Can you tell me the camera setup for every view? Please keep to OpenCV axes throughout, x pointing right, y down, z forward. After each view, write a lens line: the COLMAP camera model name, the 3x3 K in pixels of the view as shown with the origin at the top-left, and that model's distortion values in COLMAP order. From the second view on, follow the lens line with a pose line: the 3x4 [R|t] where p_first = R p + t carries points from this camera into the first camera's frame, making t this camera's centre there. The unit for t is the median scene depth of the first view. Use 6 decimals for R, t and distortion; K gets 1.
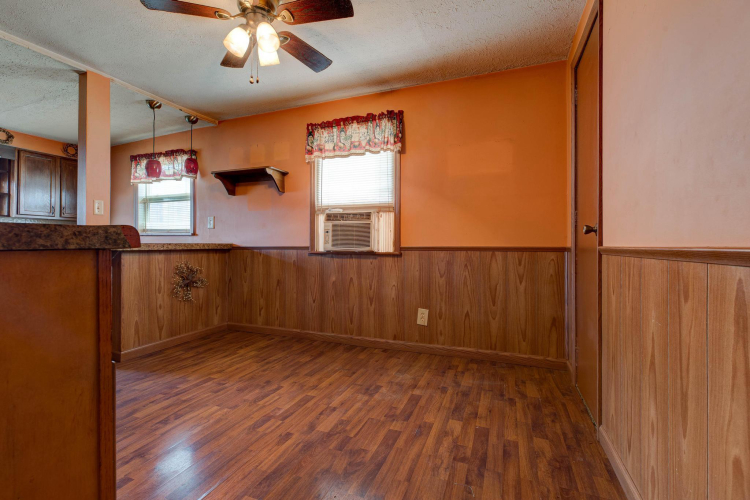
lens RADIAL K [[339.0, 0, 378.3], [0, 339.0, 239.6], [0, 0, 1]] dist [0.003911, -0.000280]
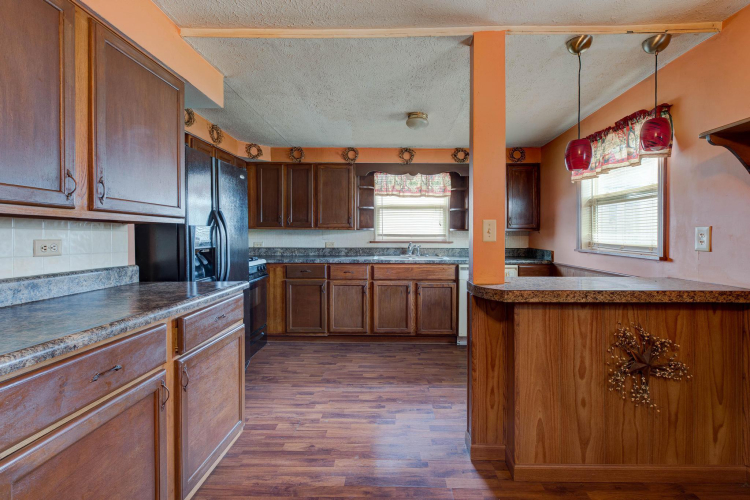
lens RADIAL K [[339.0, 0, 378.7], [0, 339.0, 238.0], [0, 0, 1]] dist [0.003911, -0.000280]
pose [[0.324084, 0.011029, -0.945964, -0.216929], [0.010932, 0.999822, 0.015403, -0.078398], [0.945965, -0.015333, 0.323905, 0.481191]]
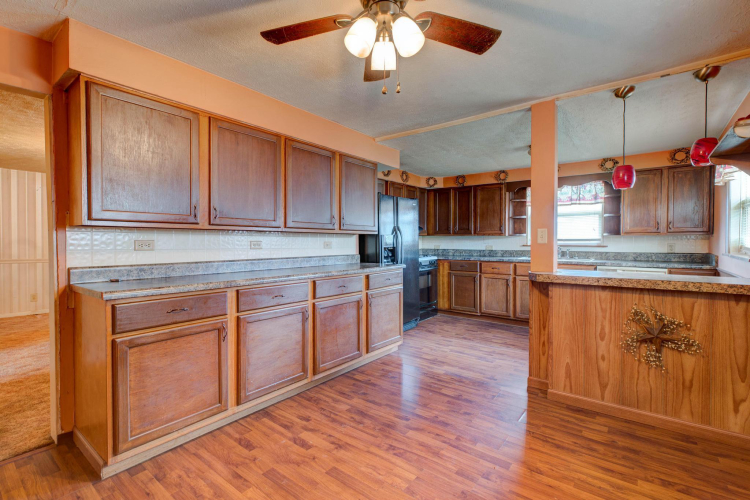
lens RADIAL K [[339.0, 0, 383.6], [0, 339.0, 246.8], [0, 0, 1]] dist [0.003911, -0.000280]
pose [[-0.279563, 0.020085, -0.959917, 0.226505], [0.015150, 0.999749, 0.016506, -0.072796], [0.960008, -0.009928, -0.279798, 0.696103]]
